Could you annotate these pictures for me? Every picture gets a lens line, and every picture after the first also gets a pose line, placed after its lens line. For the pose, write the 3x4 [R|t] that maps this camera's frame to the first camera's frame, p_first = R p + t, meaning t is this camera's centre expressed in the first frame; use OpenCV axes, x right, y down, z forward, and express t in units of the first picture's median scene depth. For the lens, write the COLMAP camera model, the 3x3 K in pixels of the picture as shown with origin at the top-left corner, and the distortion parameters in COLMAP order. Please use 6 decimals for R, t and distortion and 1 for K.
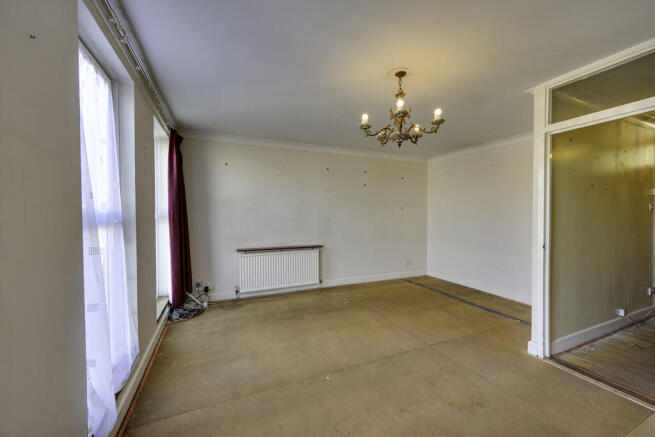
lens RADIAL K [[255.3, 0, 328.0], [0, 255.3, 218.0], [0, 0, 1]] dist [-0.005716, 0.000593]
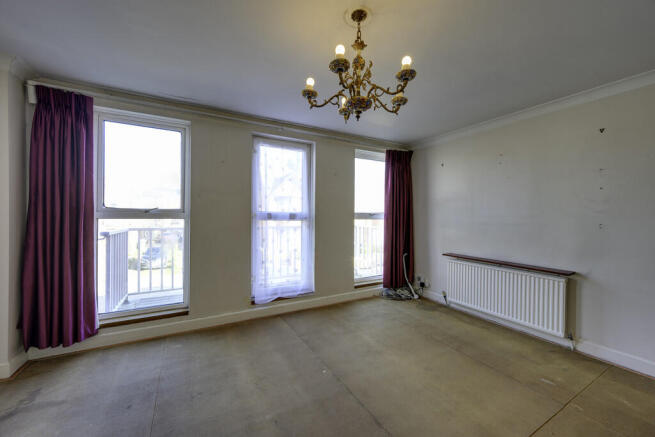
lens RADIAL K [[255.3, 0, 327.4], [0, 255.3, 217.2], [0, 0, 1]] dist [-0.005716, 0.000593]
pose [[0.086428, 0.009732, -0.996211, 0.549637], [-0.021259, 0.999743, 0.007922, -0.007324], [0.996031, 0.020493, 0.086613, 0.480894]]
